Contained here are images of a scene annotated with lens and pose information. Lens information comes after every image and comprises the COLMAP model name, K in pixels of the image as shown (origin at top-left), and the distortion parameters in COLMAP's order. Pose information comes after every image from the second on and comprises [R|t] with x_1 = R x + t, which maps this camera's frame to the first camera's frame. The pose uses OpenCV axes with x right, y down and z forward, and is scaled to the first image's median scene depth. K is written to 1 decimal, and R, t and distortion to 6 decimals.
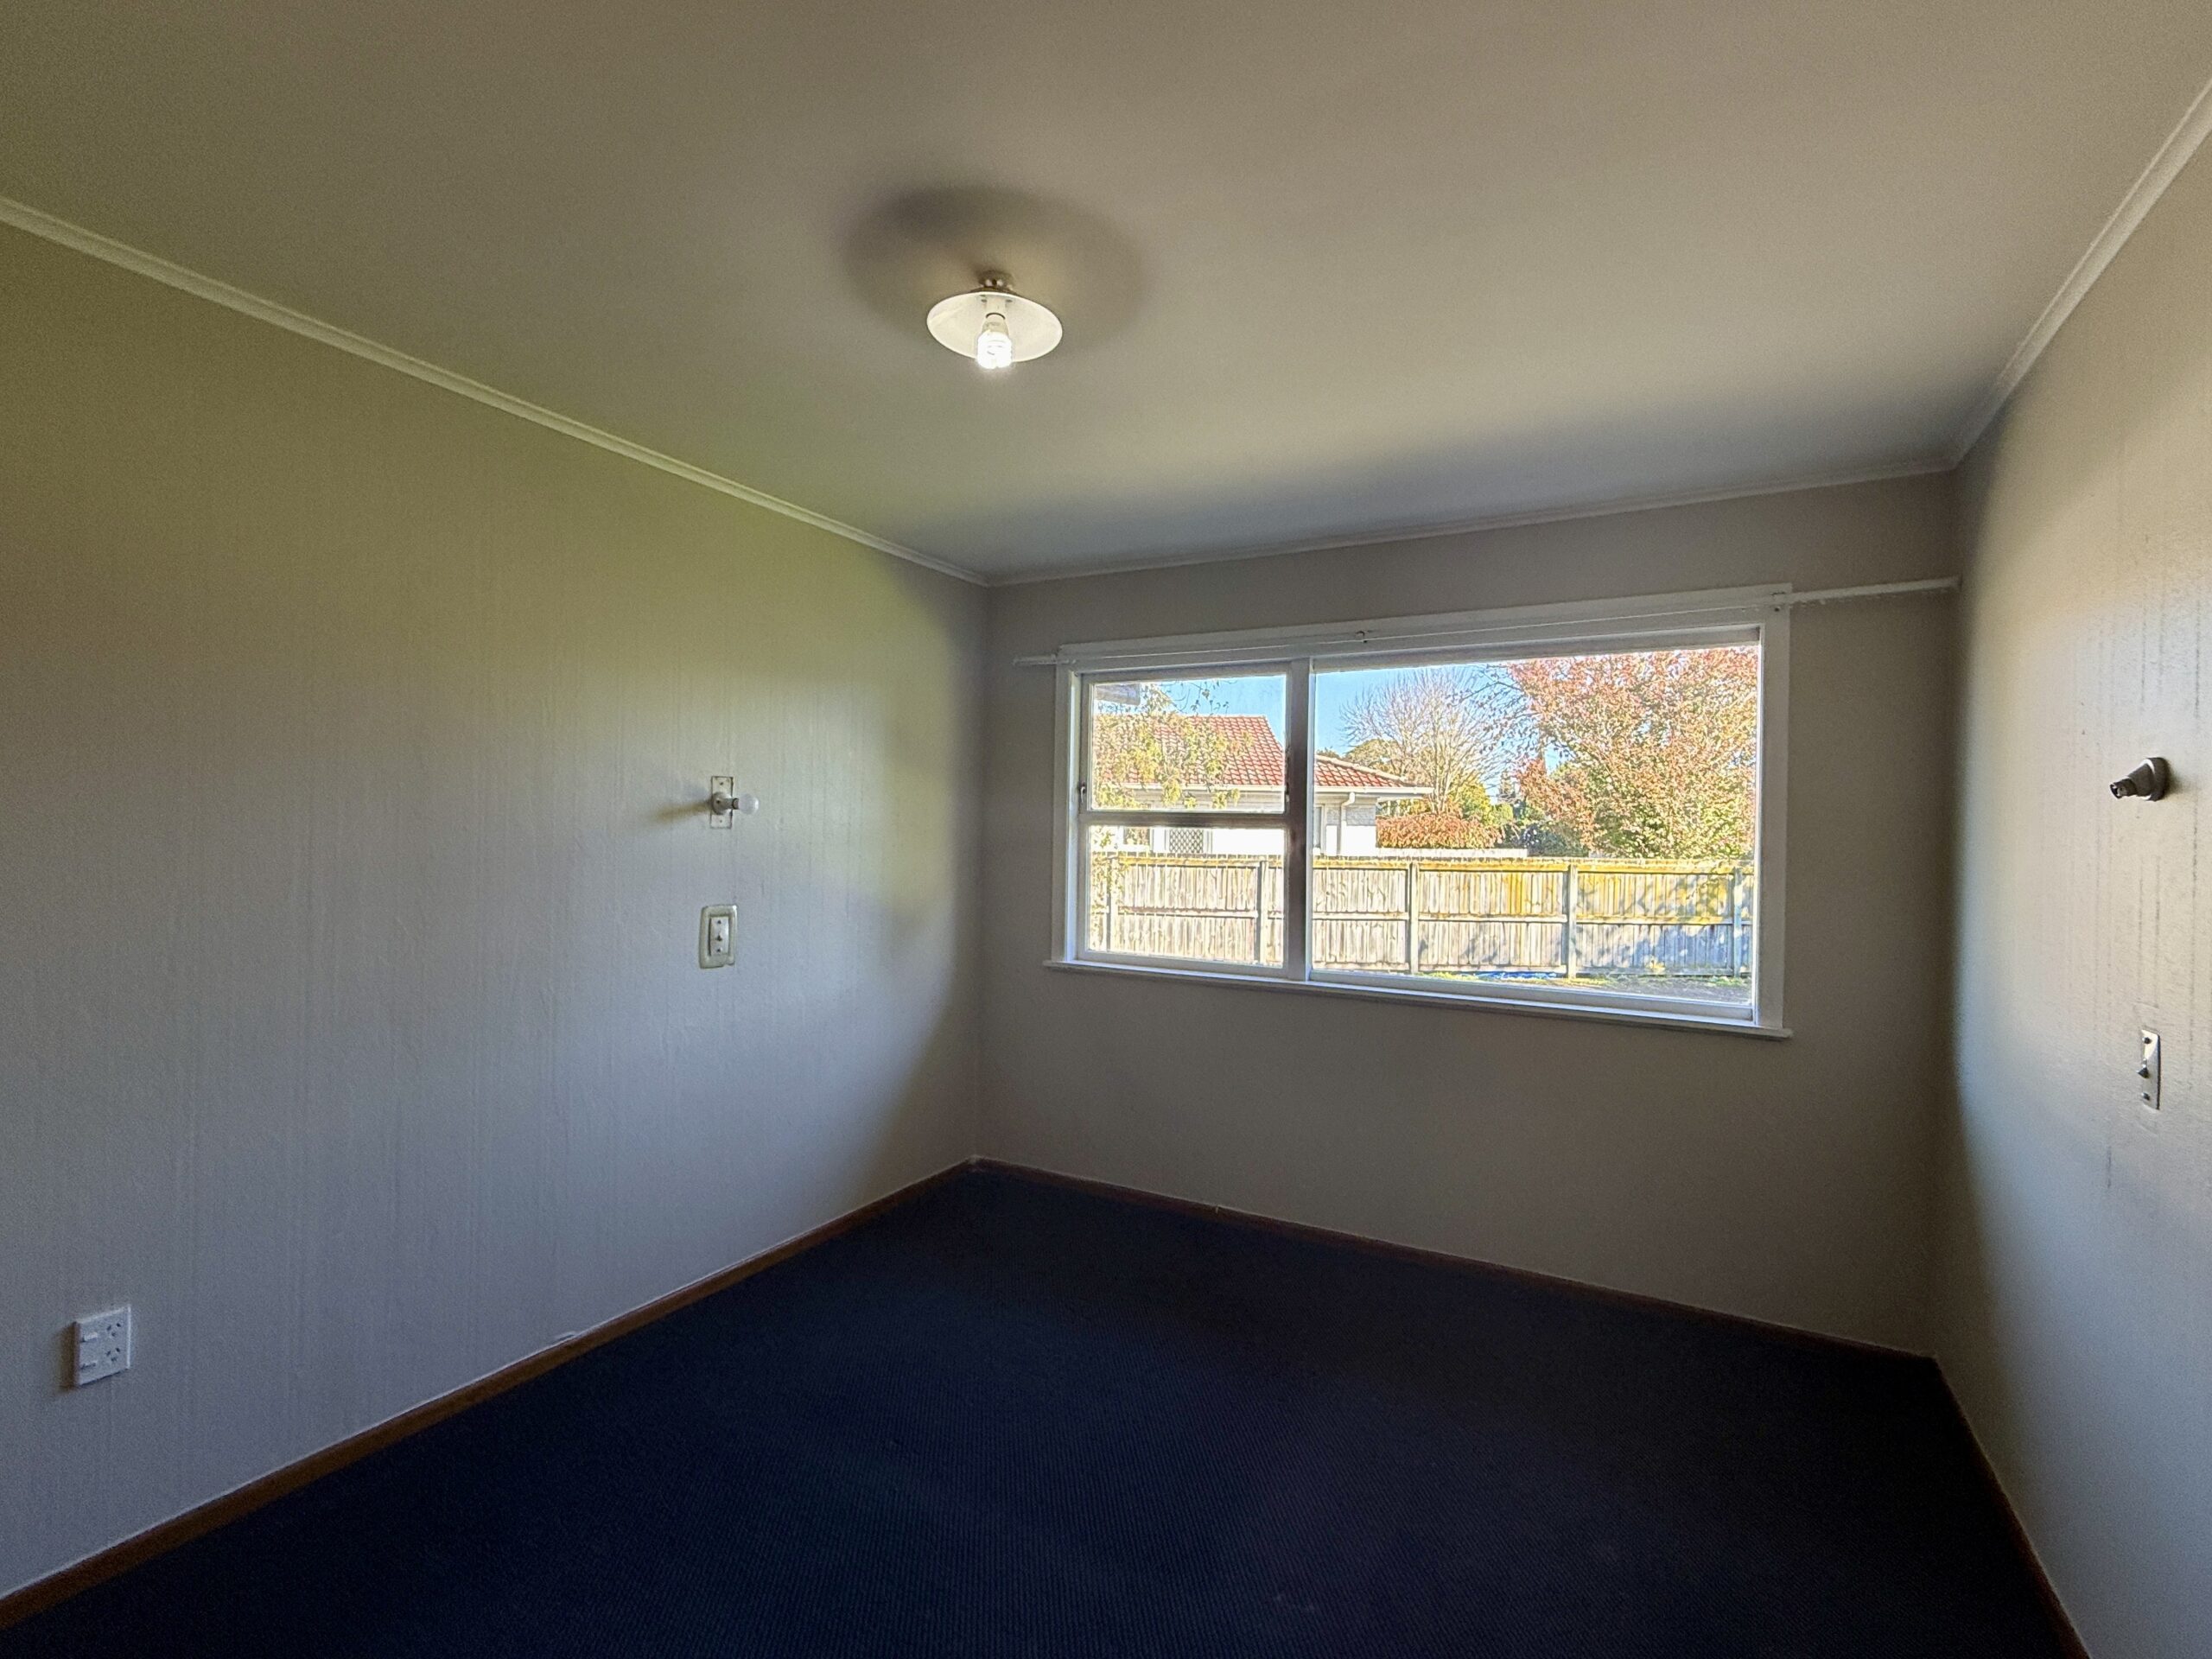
lens RADIAL K [[1021.5, 0, 1097.8], [0, 1021.5, 820.2], [0, 0, 1]] dist [-0.000789, -0.001023]
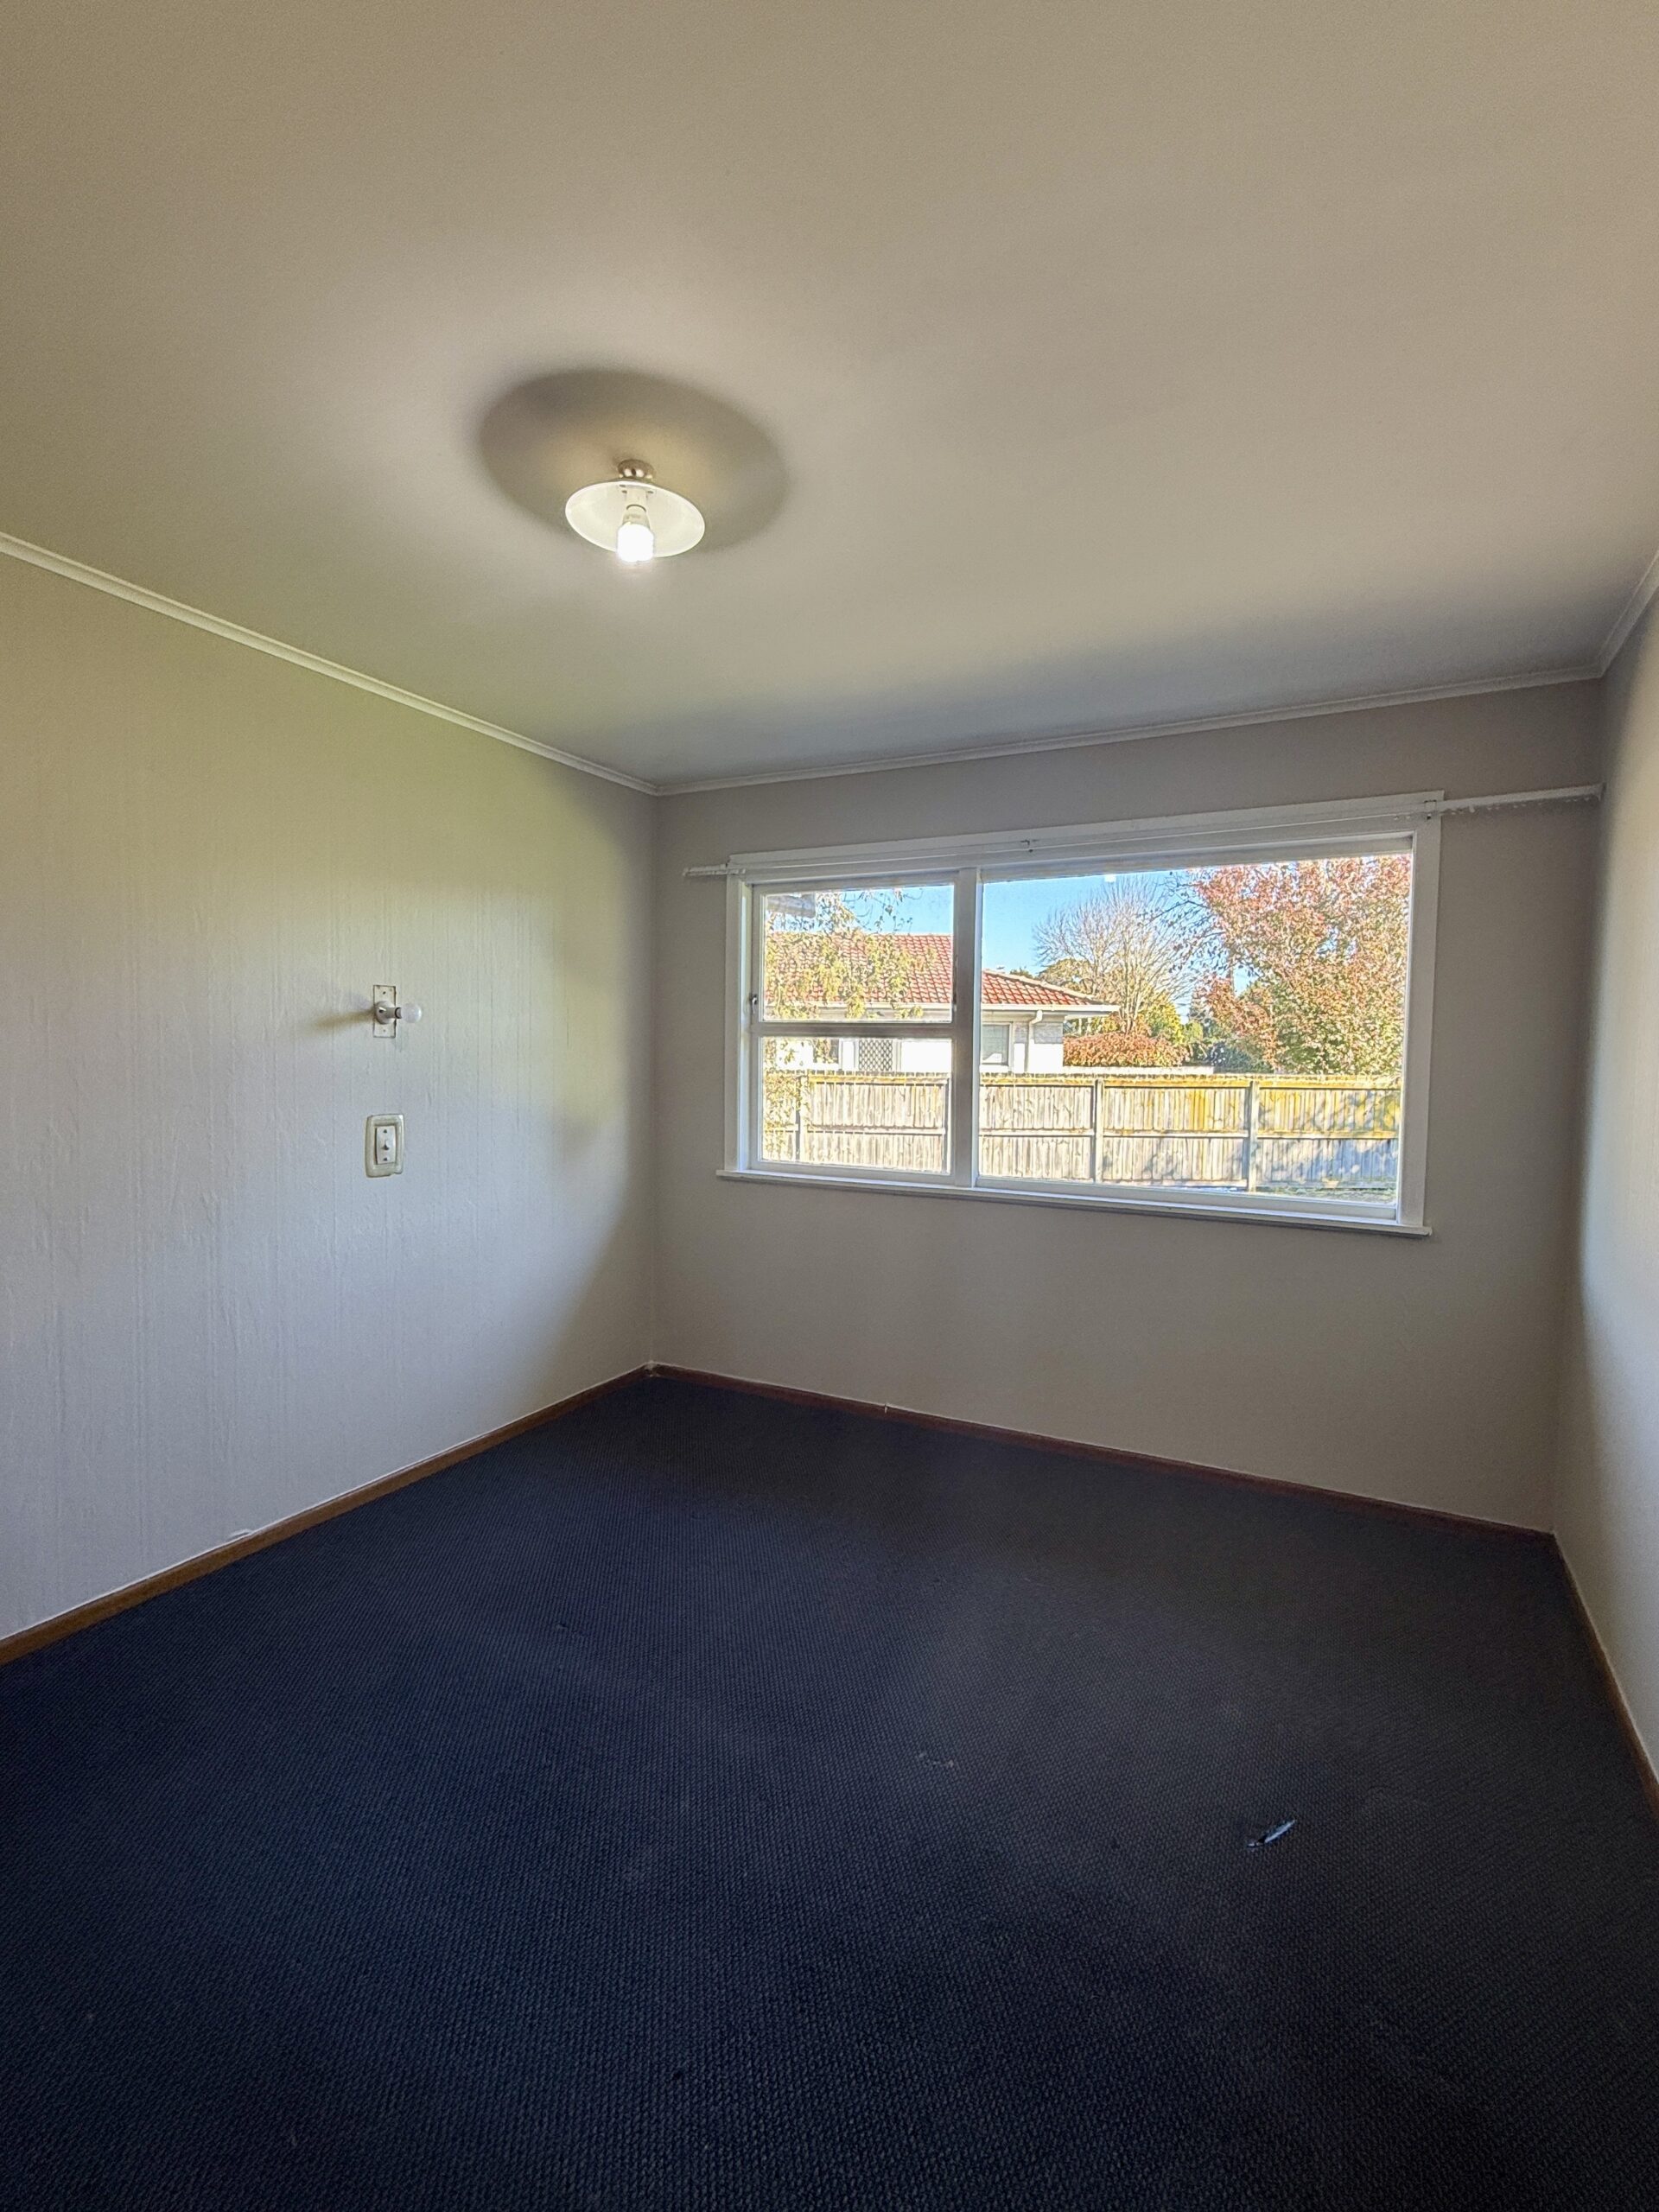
lens RADIAL K [[1021.5, 0, 822.7], [0, 1021.5, 1096.8], [0, 0, 1]] dist [-0.000789, -0.001023]
pose [[0.999621, -0.005275, 0.027025, 0.012676], [0.003829, 0.998573, 0.053266, 0.005571], [-0.027268, -0.053143, 0.998215, -0.004689]]
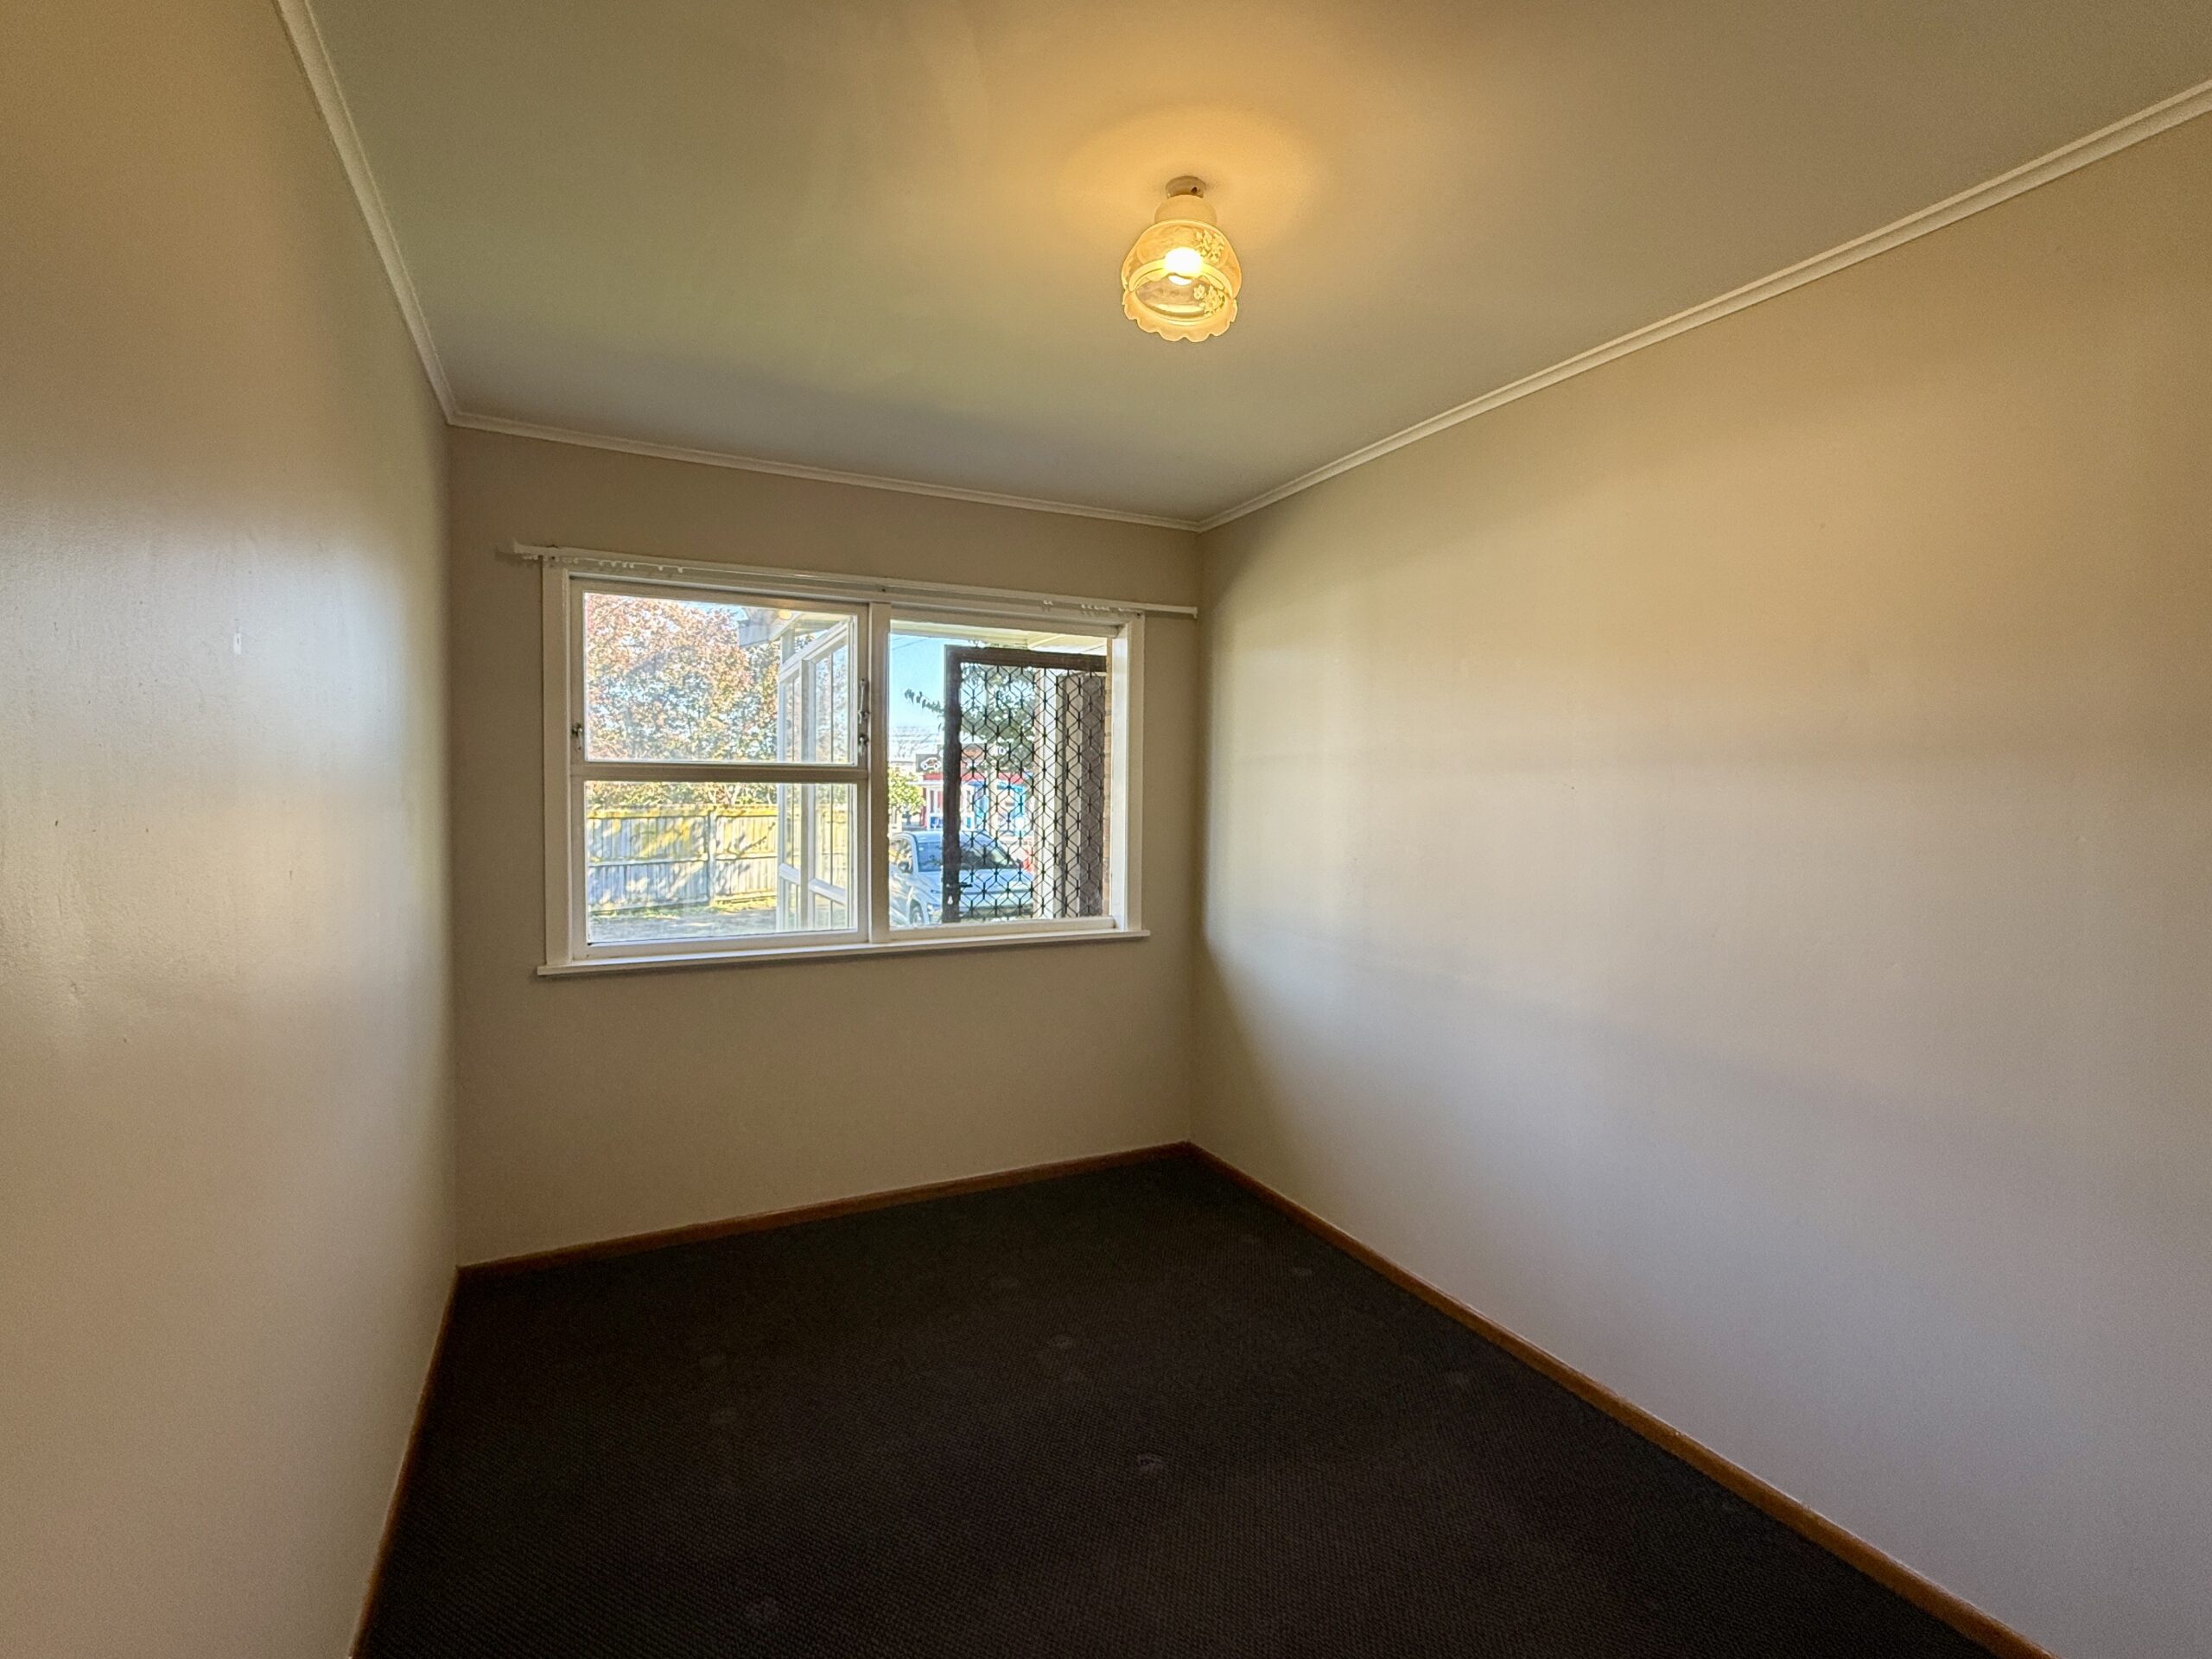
lens RADIAL K [[1024.8, 0, 1106.0], [0, 1024.8, 829.5], [0, 0, 1]] dist [-0.001333, 0.000003]
pose [[0.565148, -0.043047, 0.823866, -0.212025], [-0.002790, 0.998532, 0.054087, -0.000645], [-0.824985, -0.032866, 0.564198, 0.129688]]
